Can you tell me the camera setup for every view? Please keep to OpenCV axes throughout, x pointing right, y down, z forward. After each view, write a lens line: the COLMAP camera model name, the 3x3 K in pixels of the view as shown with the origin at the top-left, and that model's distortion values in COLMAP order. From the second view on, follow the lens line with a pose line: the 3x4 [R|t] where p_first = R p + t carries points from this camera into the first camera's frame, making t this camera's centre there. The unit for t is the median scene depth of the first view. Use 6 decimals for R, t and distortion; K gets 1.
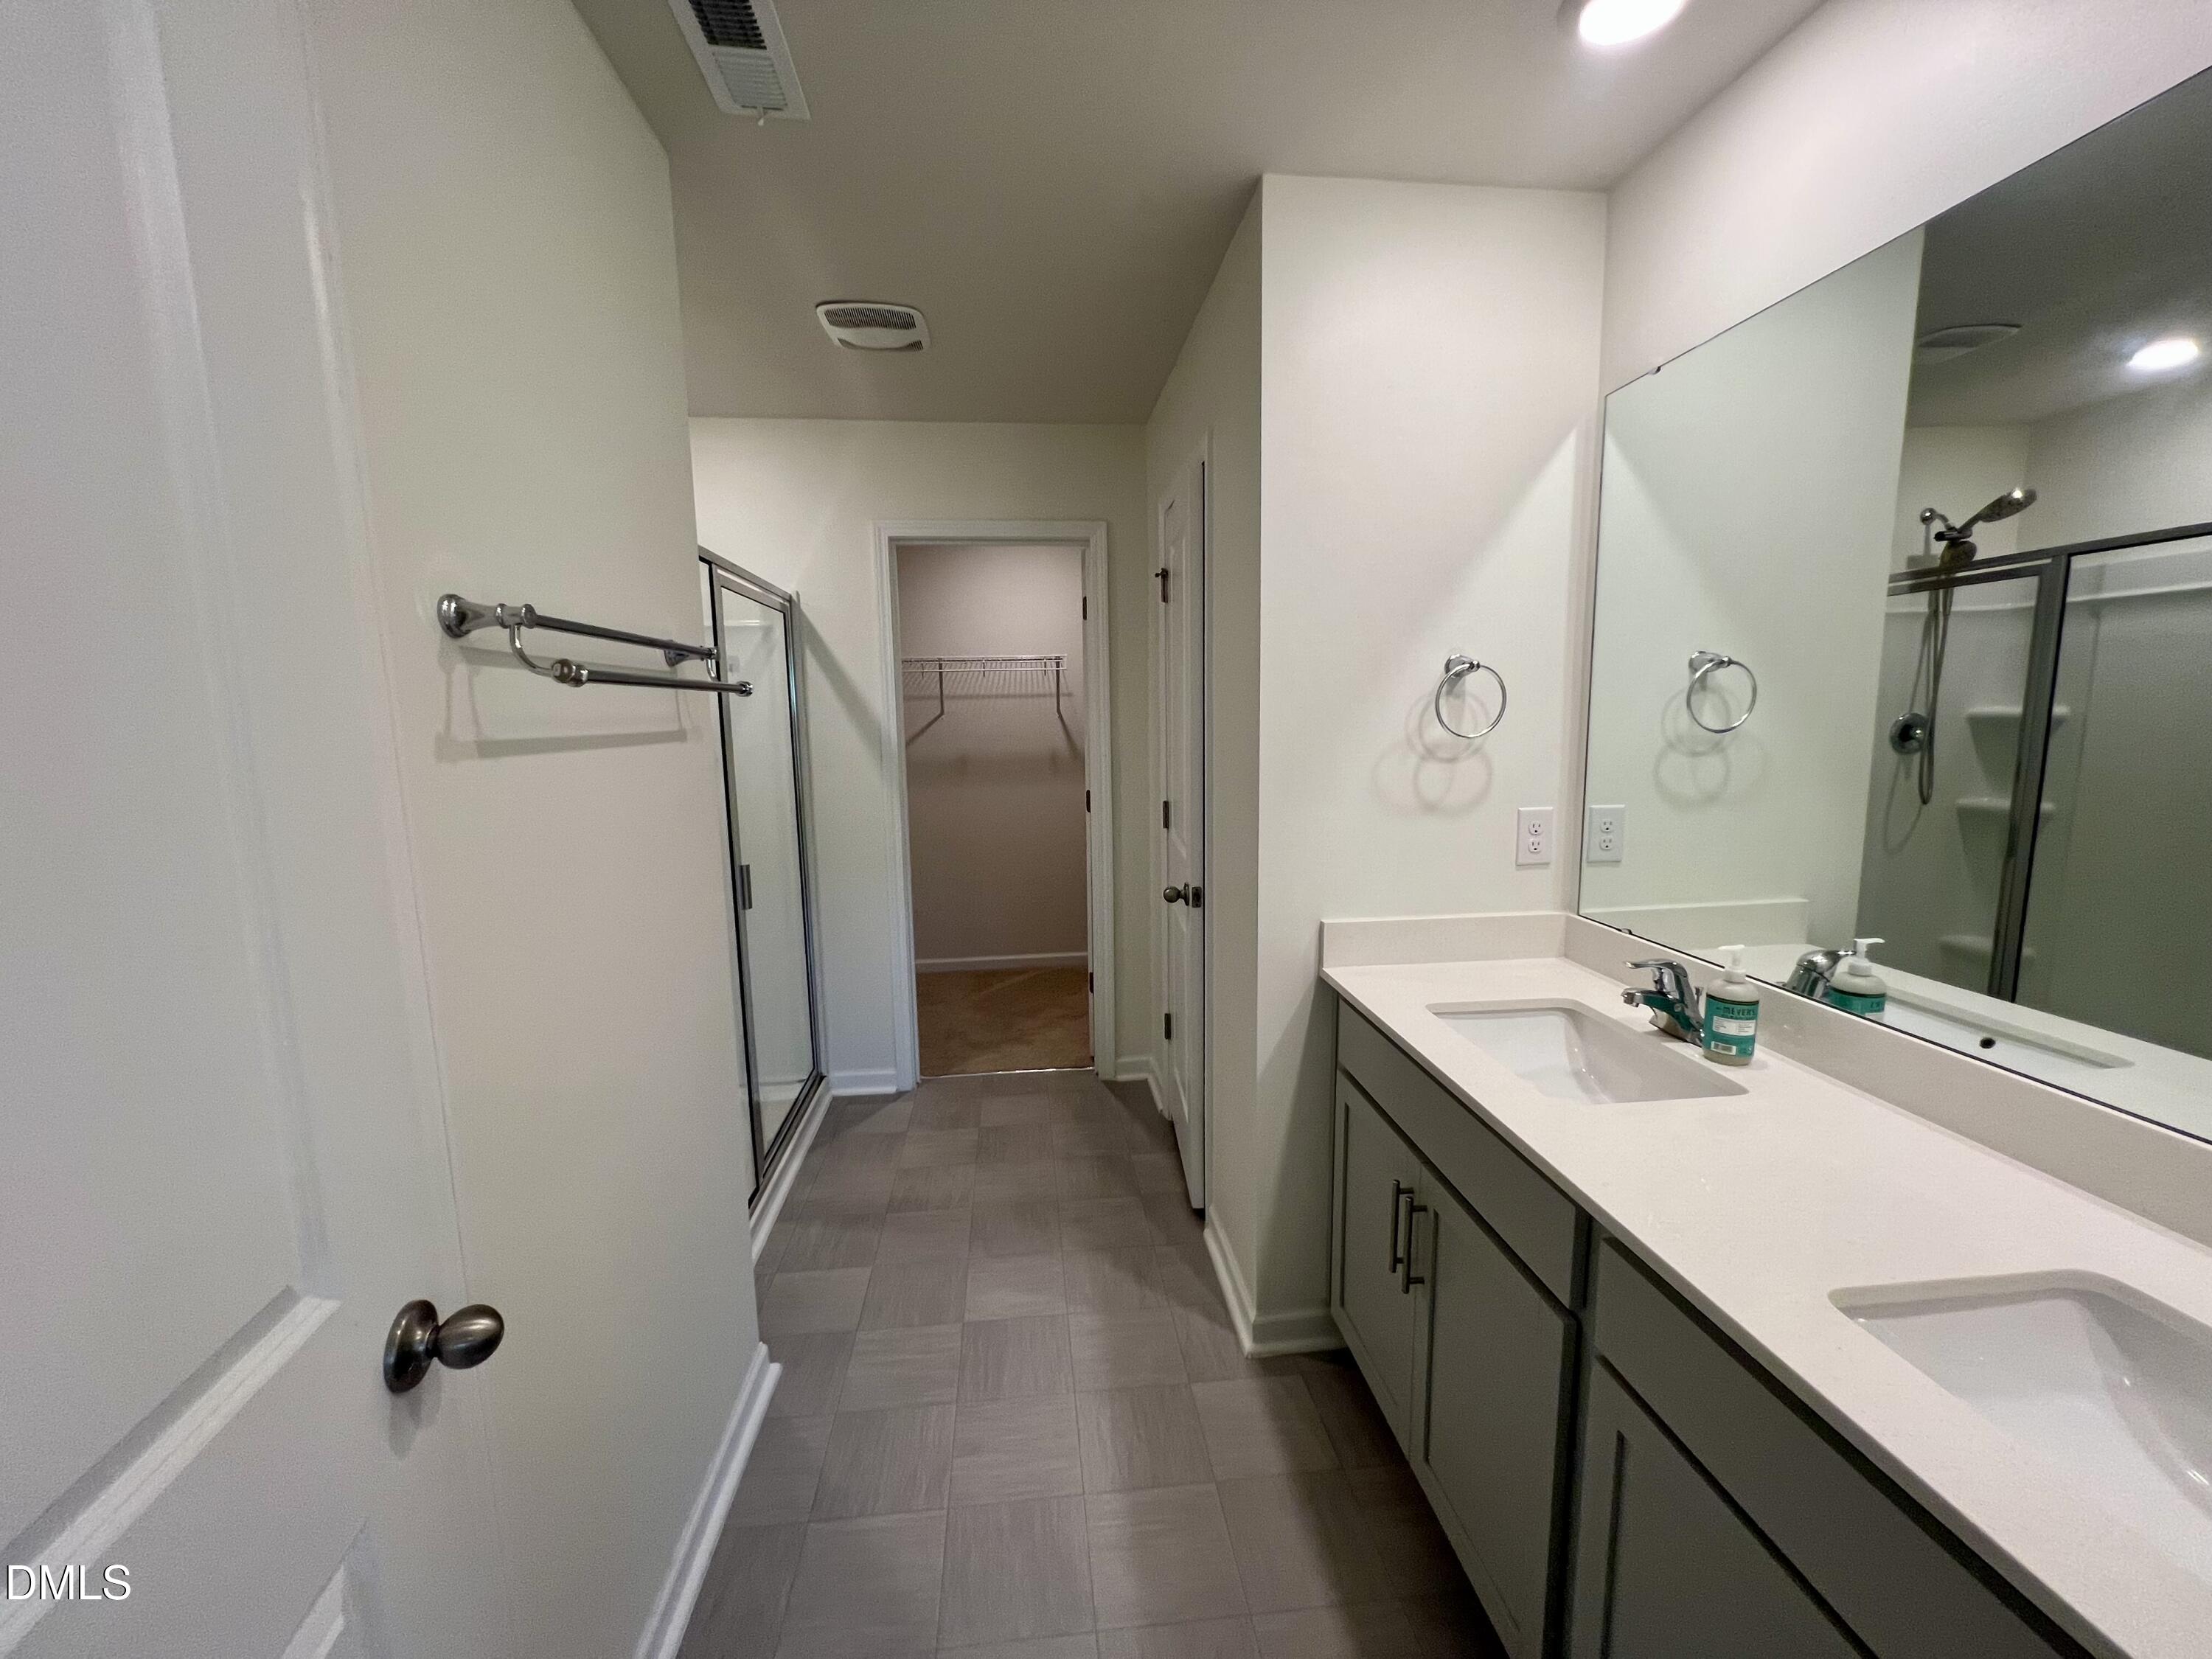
lens RADIAL K [[888.5, 0, 1104.8], [0, 888.5, 832.3], [0, 0, 1]] dist [-0.002906, 0.001313]
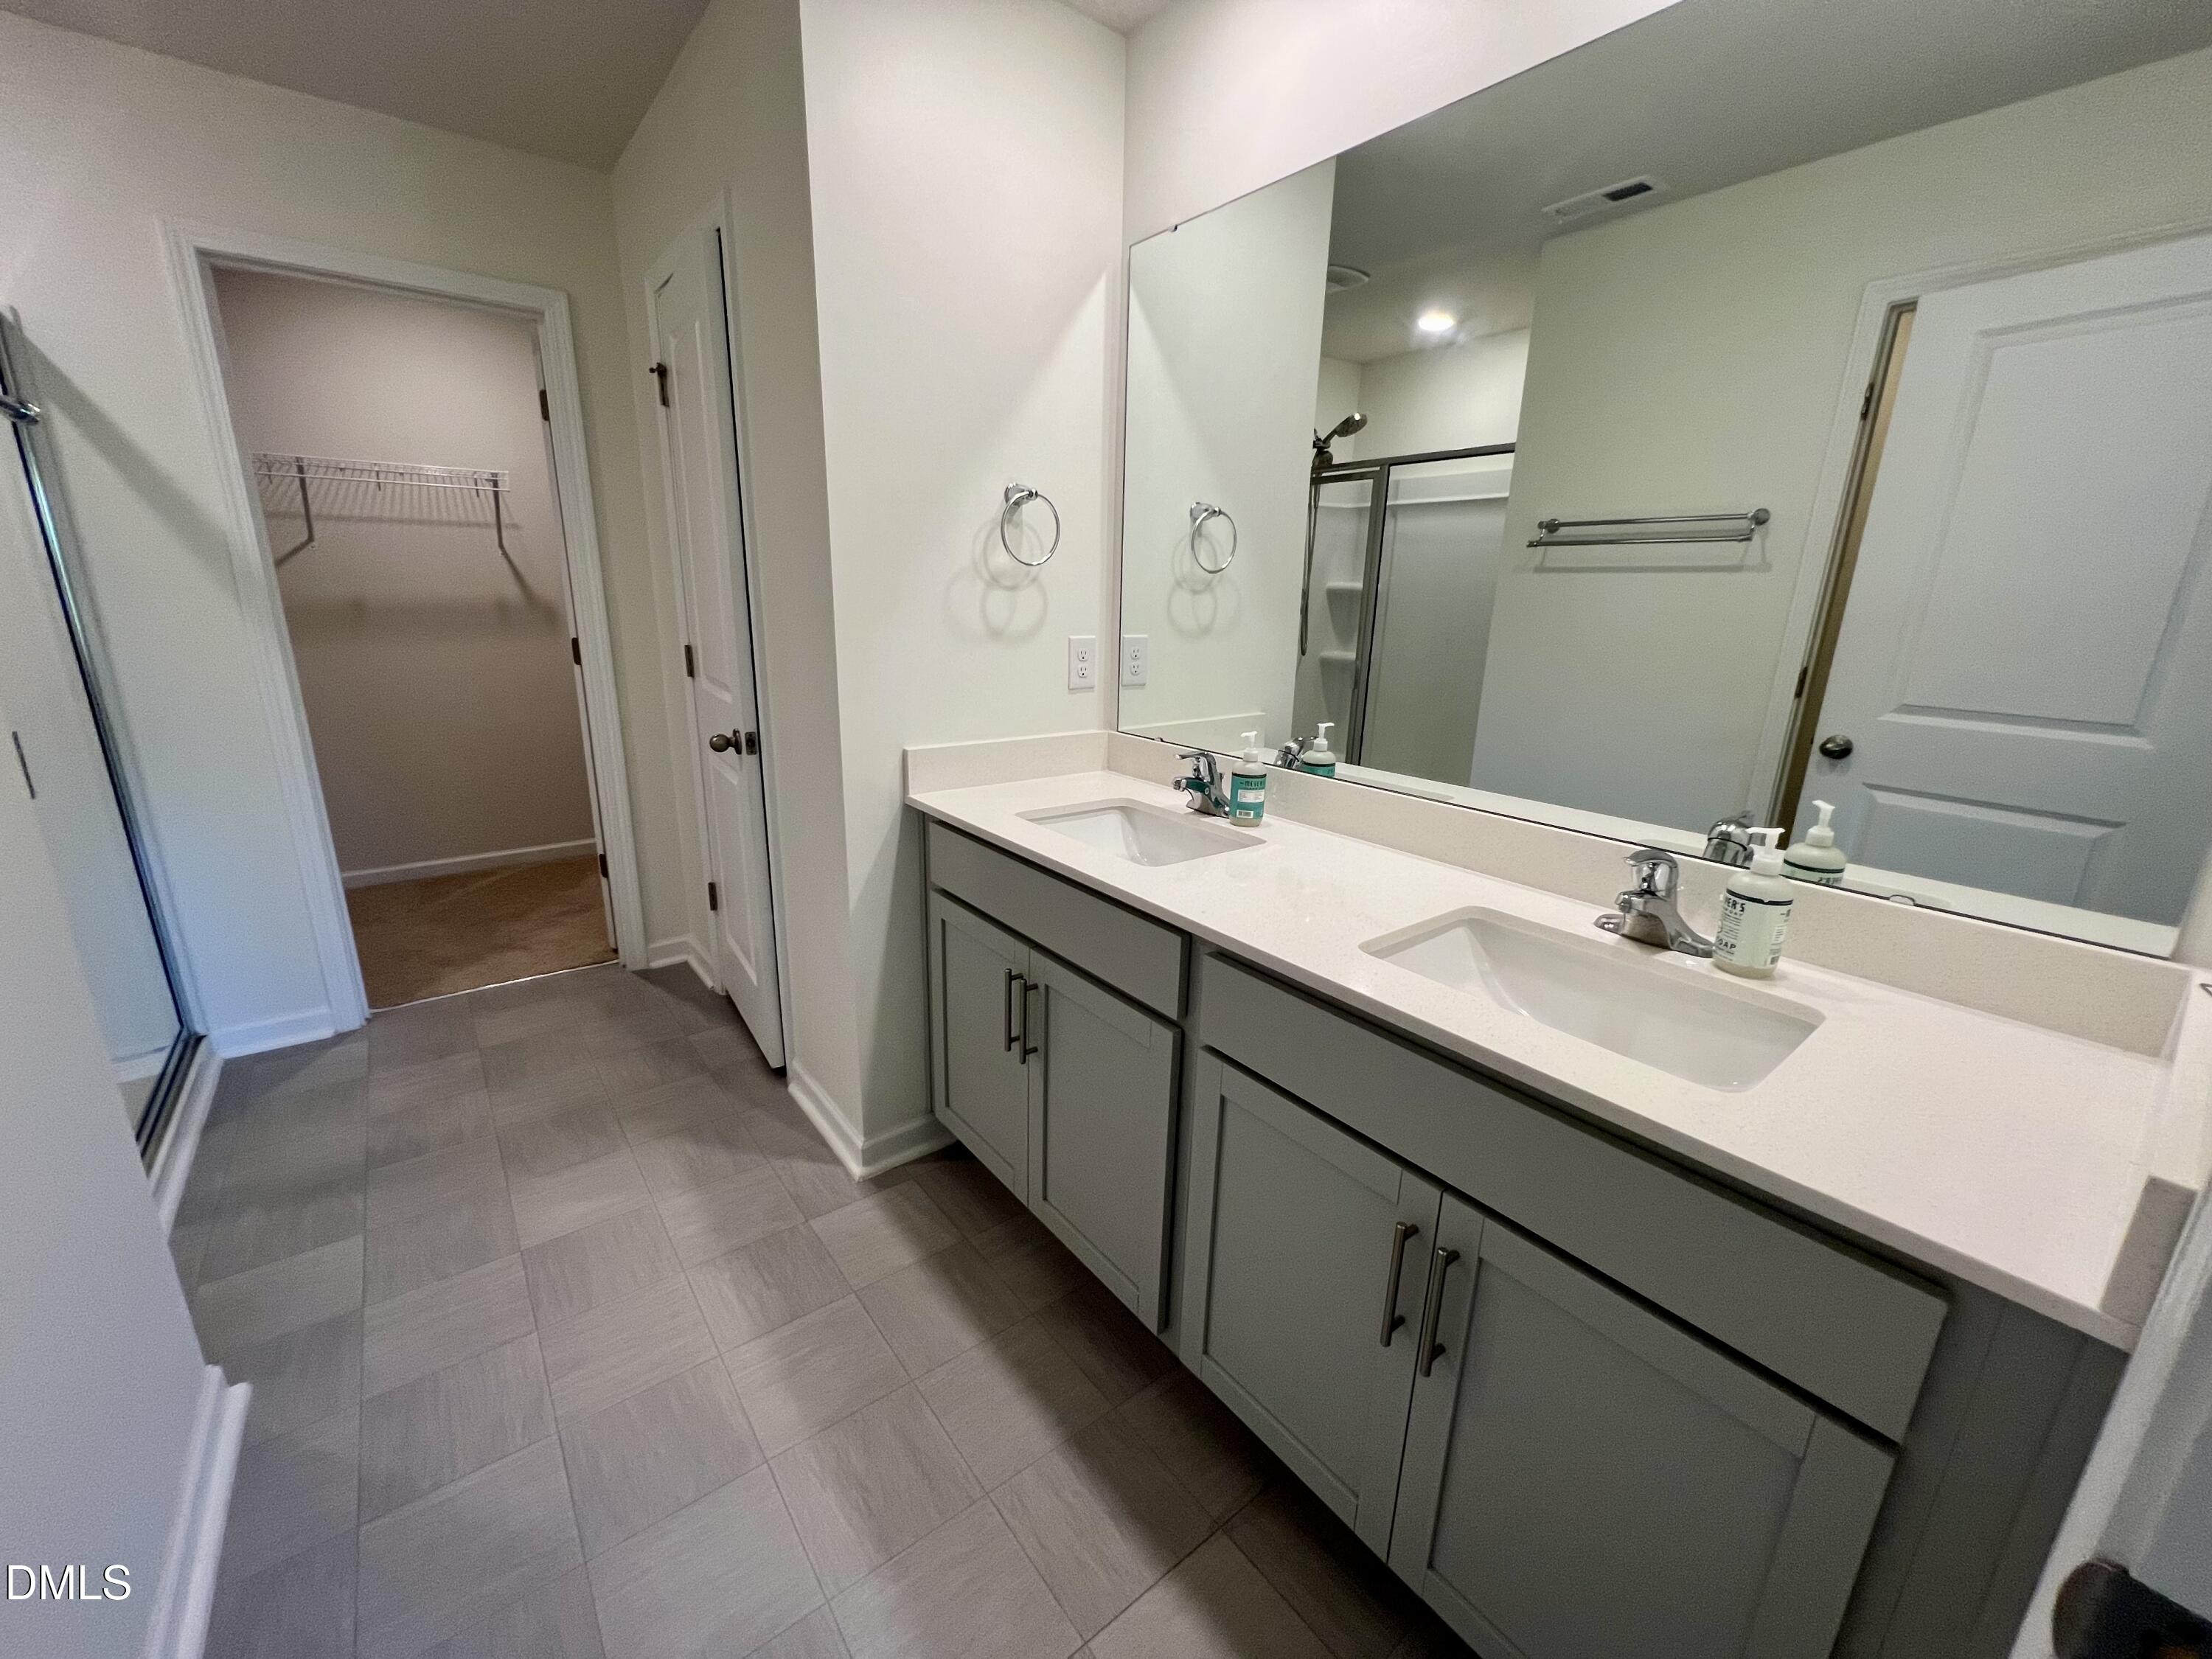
lens RADIAL K [[888.5, 0, 1106.3], [0, 888.5, 832.9], [0, 0, 1]] dist [-0.002906, 0.001313]
pose [[0.843871, -0.106099, 0.525951, -0.090409], [0.035123, 0.989075, 0.143169, 0.052623], [-0.535395, -0.102343, 0.838378, 0.025720]]
